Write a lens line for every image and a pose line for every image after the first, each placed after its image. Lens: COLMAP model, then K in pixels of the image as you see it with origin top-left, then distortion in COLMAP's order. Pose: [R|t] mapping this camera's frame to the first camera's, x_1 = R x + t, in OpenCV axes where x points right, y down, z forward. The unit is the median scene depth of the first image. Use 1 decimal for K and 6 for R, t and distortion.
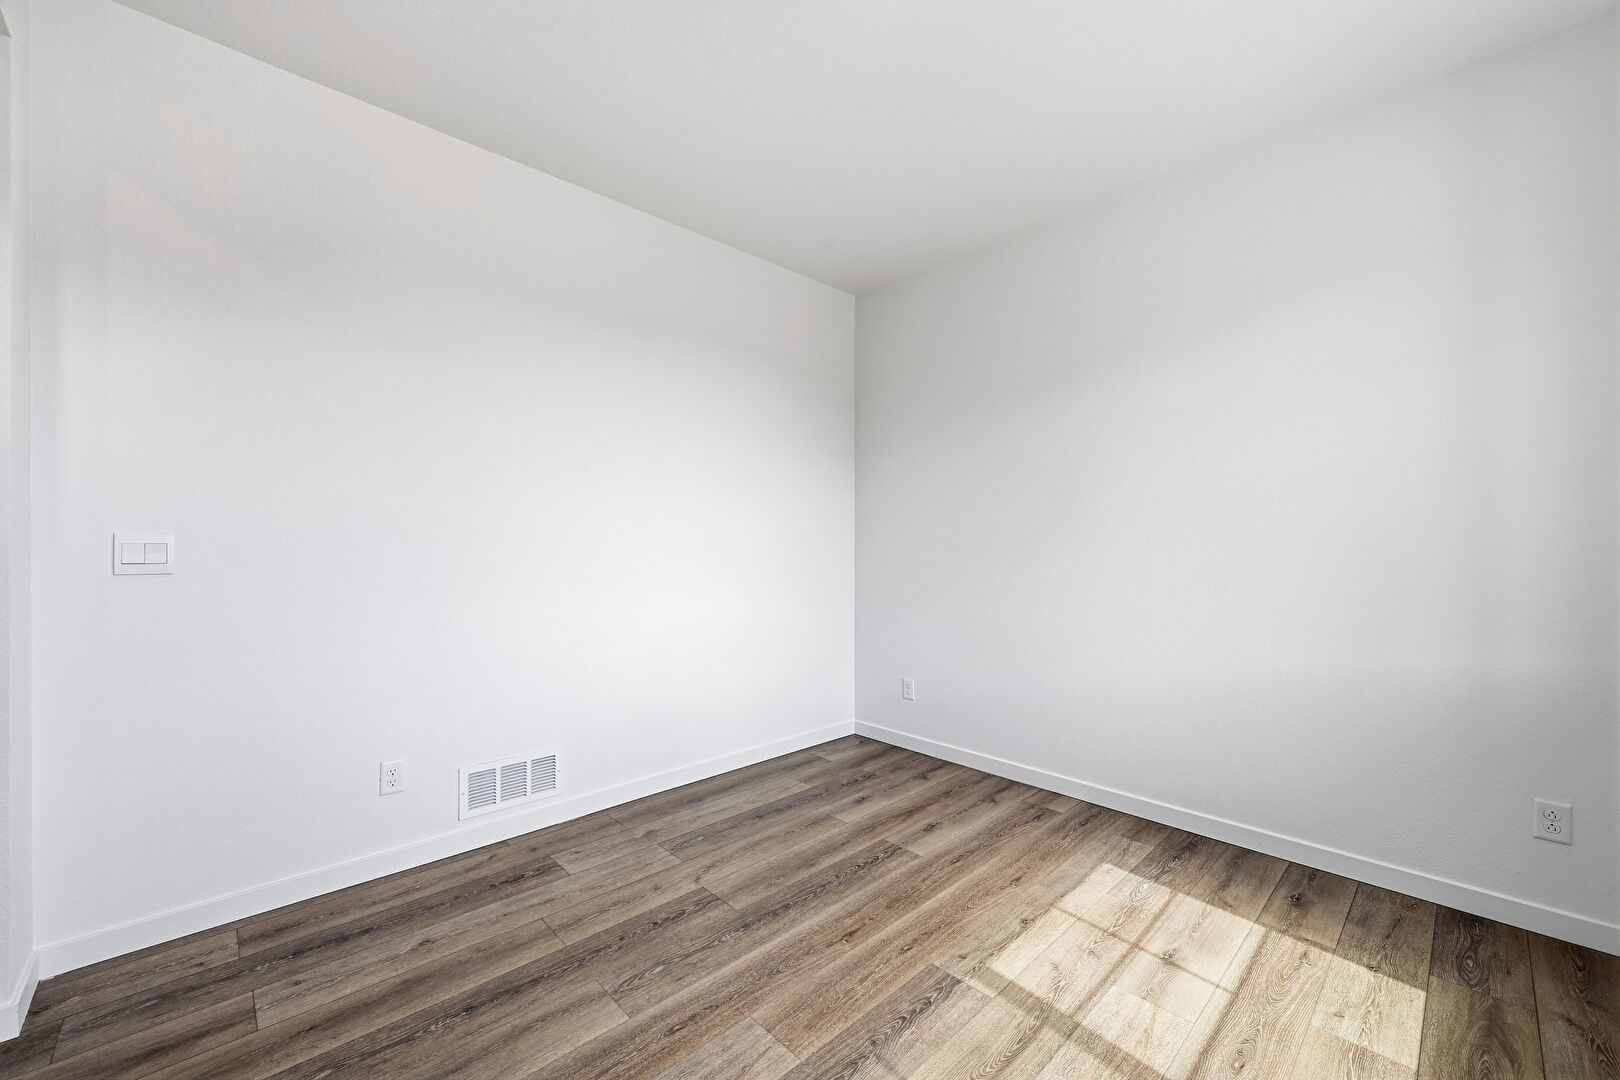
lens RADIAL K [[640.3, 0, 810.0], [0, 640.3, 540.0], [0, 0, 1]] dist [-0.001746, 0.000136]
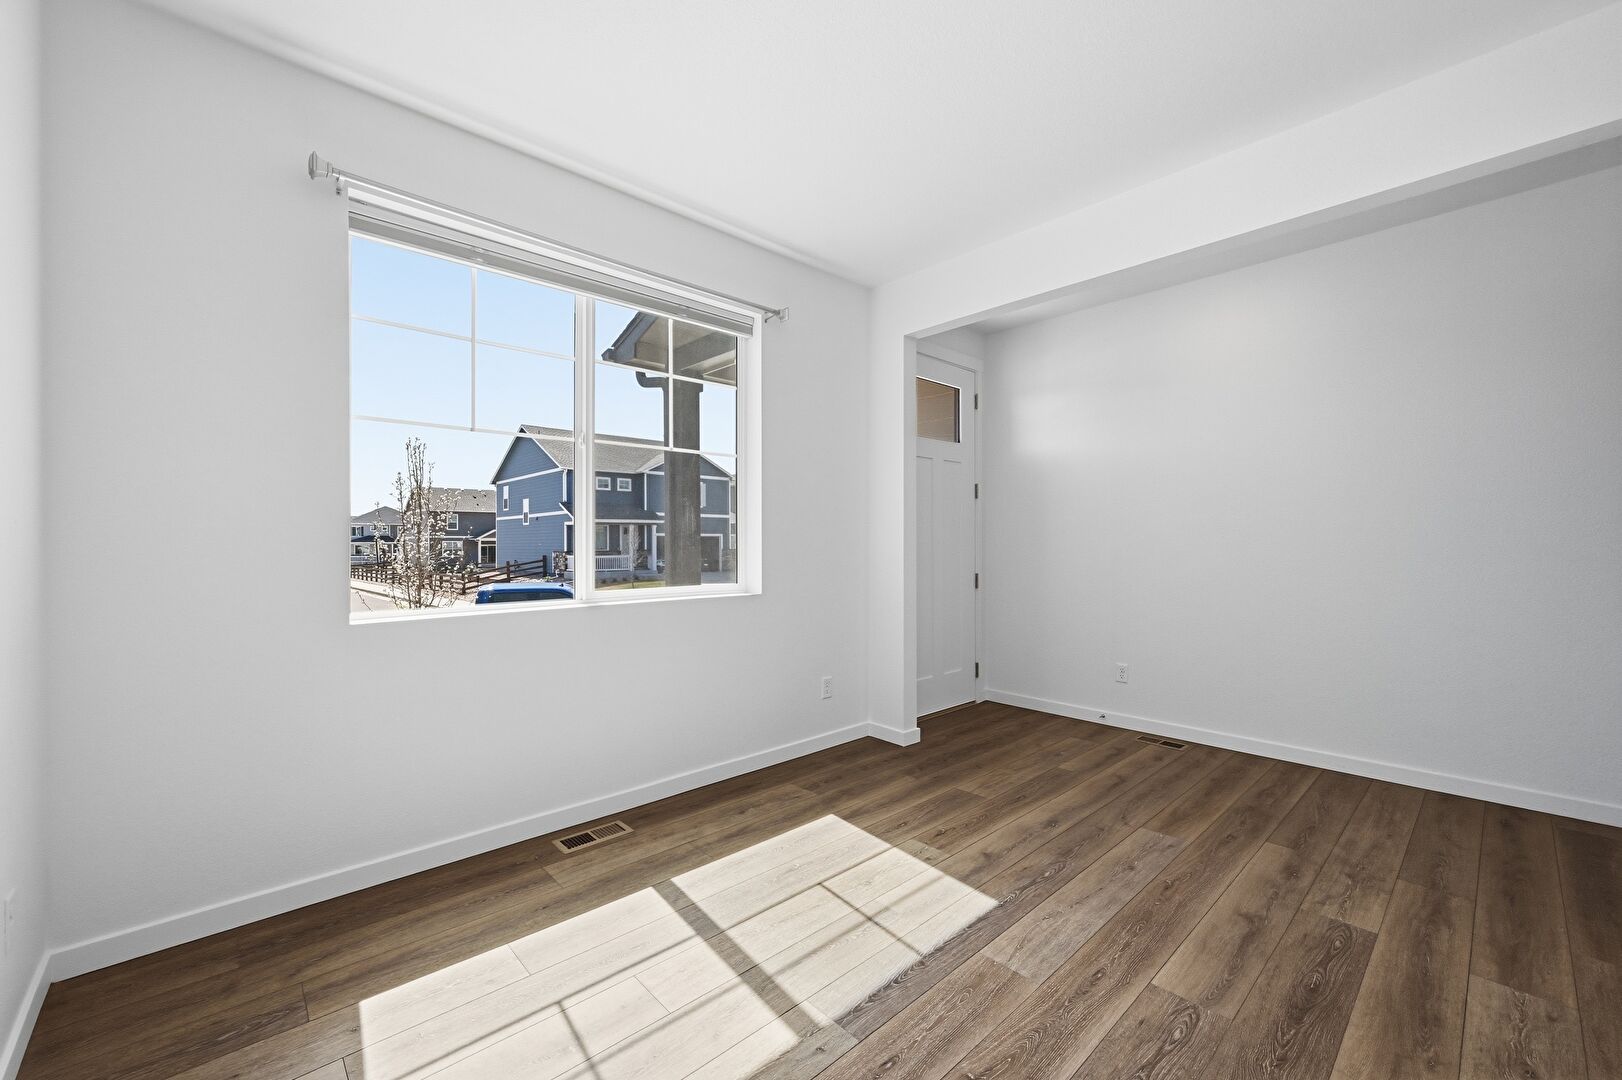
lens RADIAL K [[649.5, 0, 816.1], [0, 649.5, 542.9], [0, 0, 1]] dist [-0.001198, -0.000157]
pose [[-0.999934, 0.000428, 0.011445, 0.195960], [0.000382, 0.999992, -0.004063, 0.006915], [-0.011447, -0.004059, -0.999926, 1.528870]]
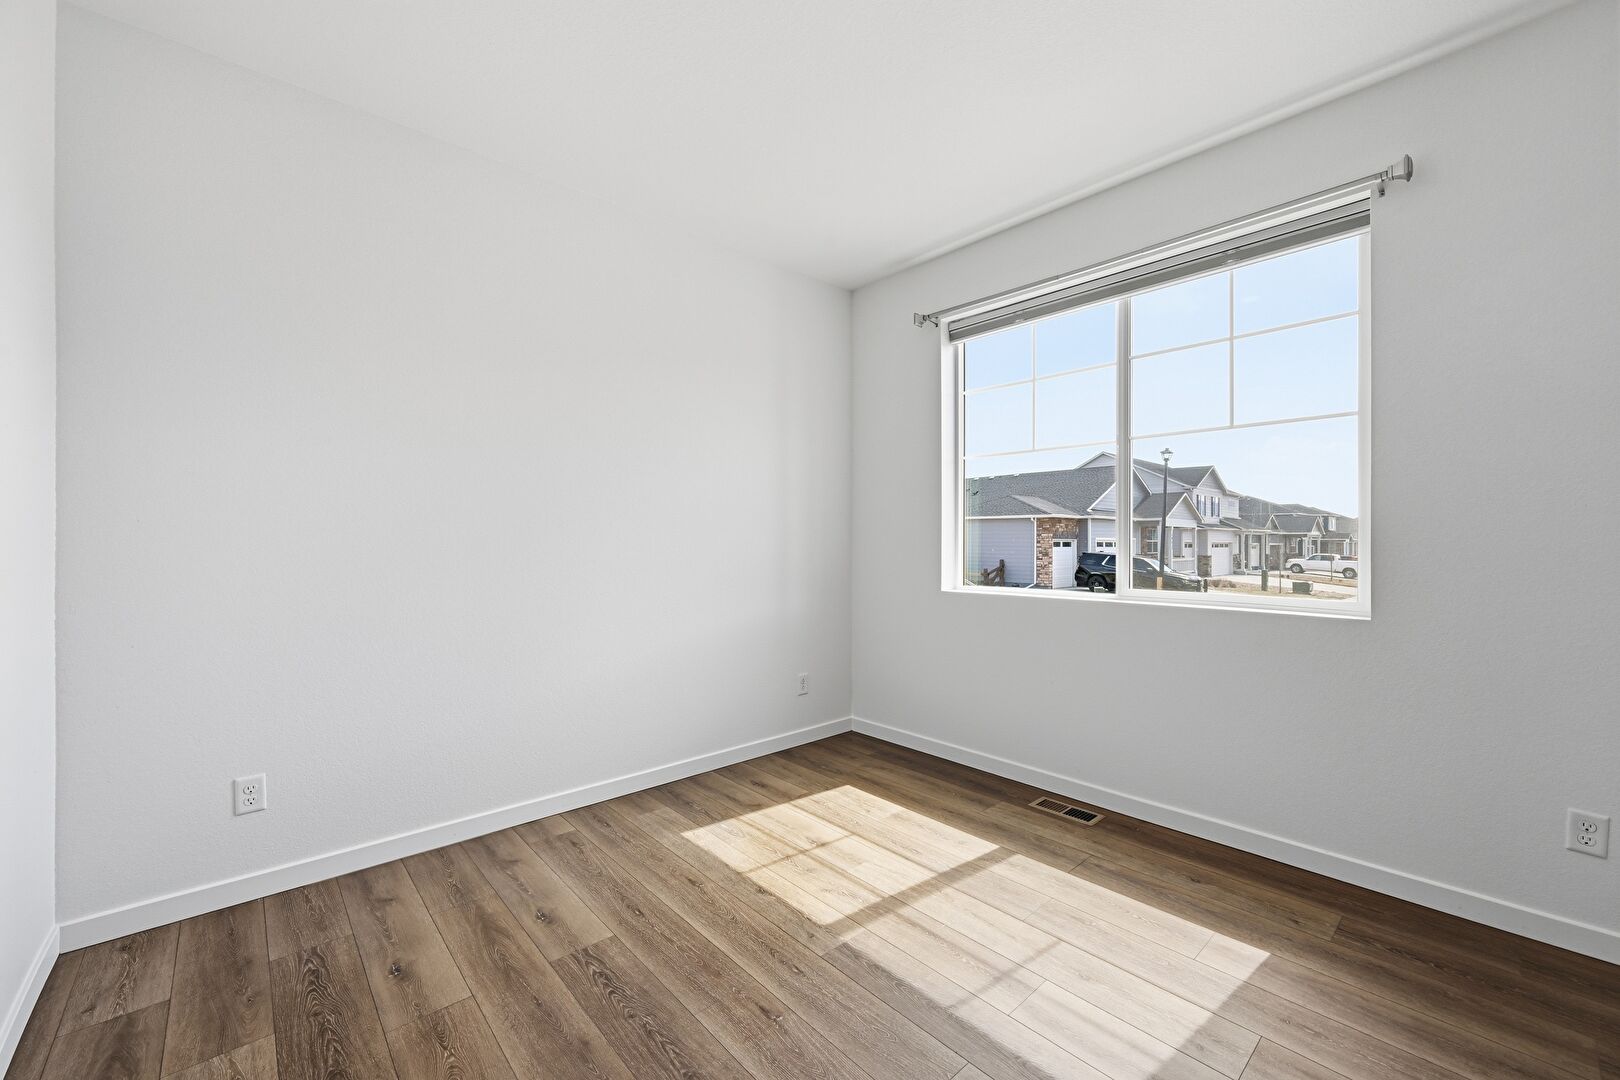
lens RADIAL K [[640.3, 0, 810.0], [0, 640.3, 540.0], [0, 0, 1]] dist [-0.001746, 0.000136]
pose [[0.026484, -0.000433, 0.999649, -0.675731], [-0.006639, 0.999978, 0.000609, 0.002419], [-0.999627, -0.006653, 0.026480, 0.817787]]
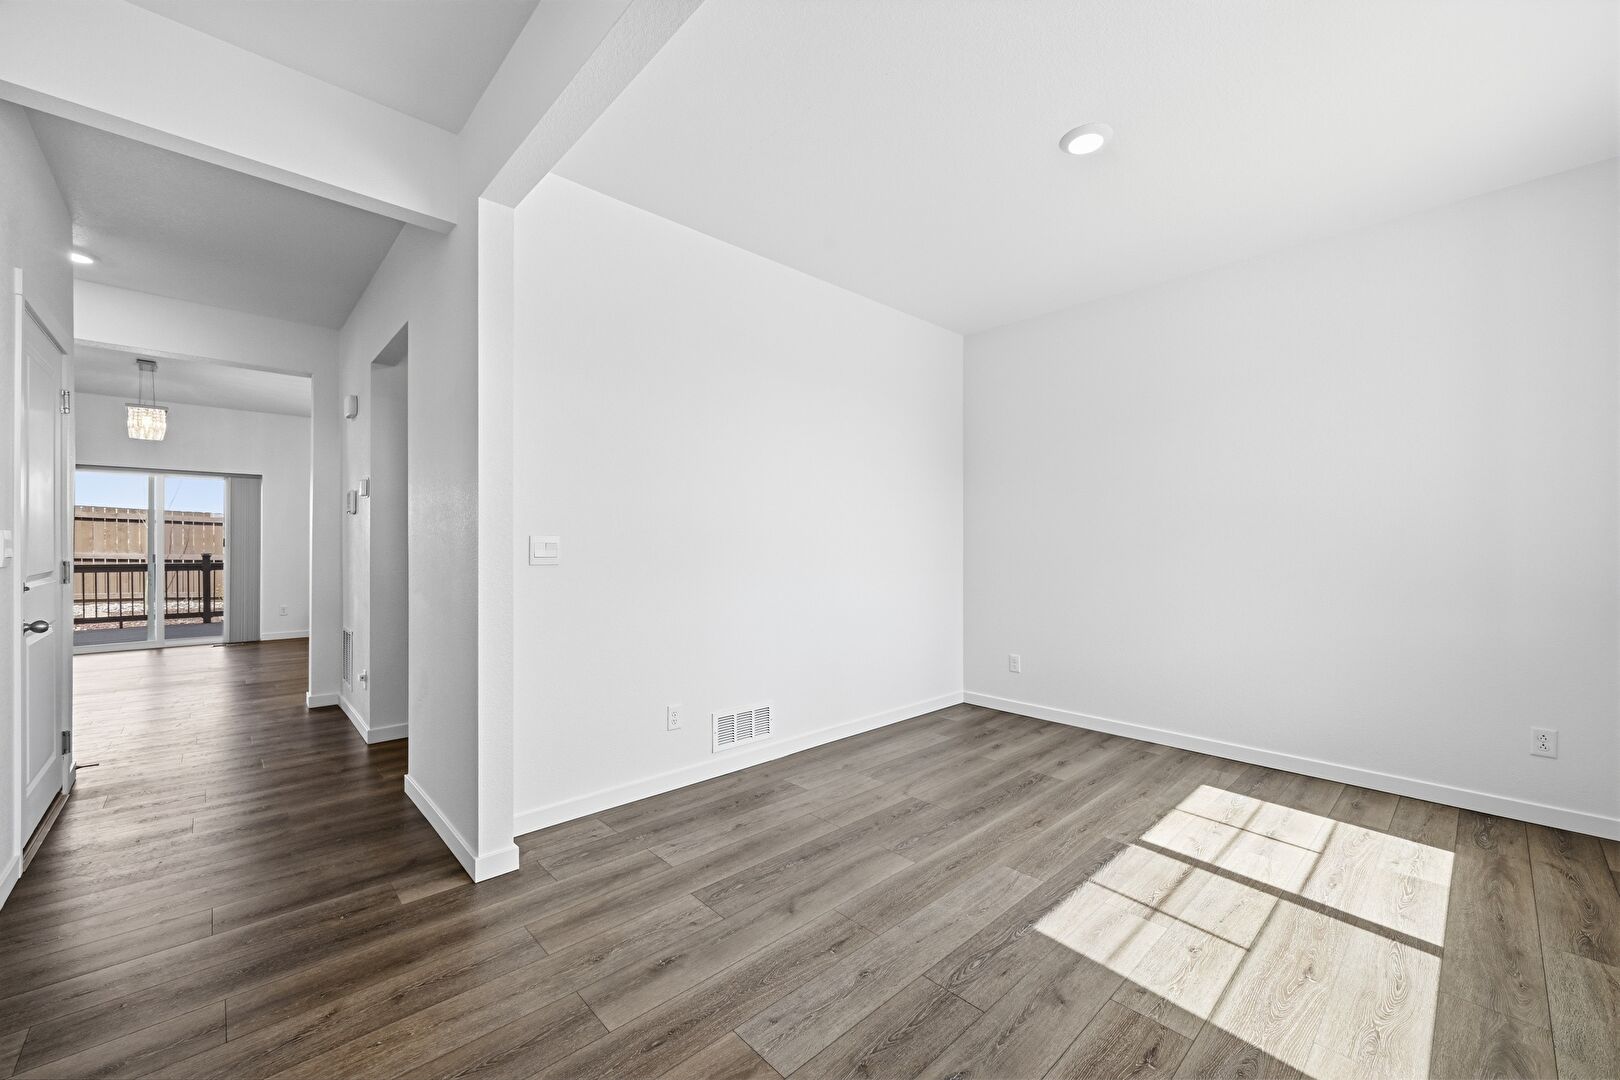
lens RADIAL K [[640.3, 0, 810.0], [0, 640.3, 540.0], [0, 0, 1]] dist [-0.001746, 0.000136]
pose [[0.999973, 0.000277, -0.007347, -0.375718], [-0.000274, 1.000000, 0.000344, -0.001741], [0.007348, -0.000342, 0.999973, -0.355848]]
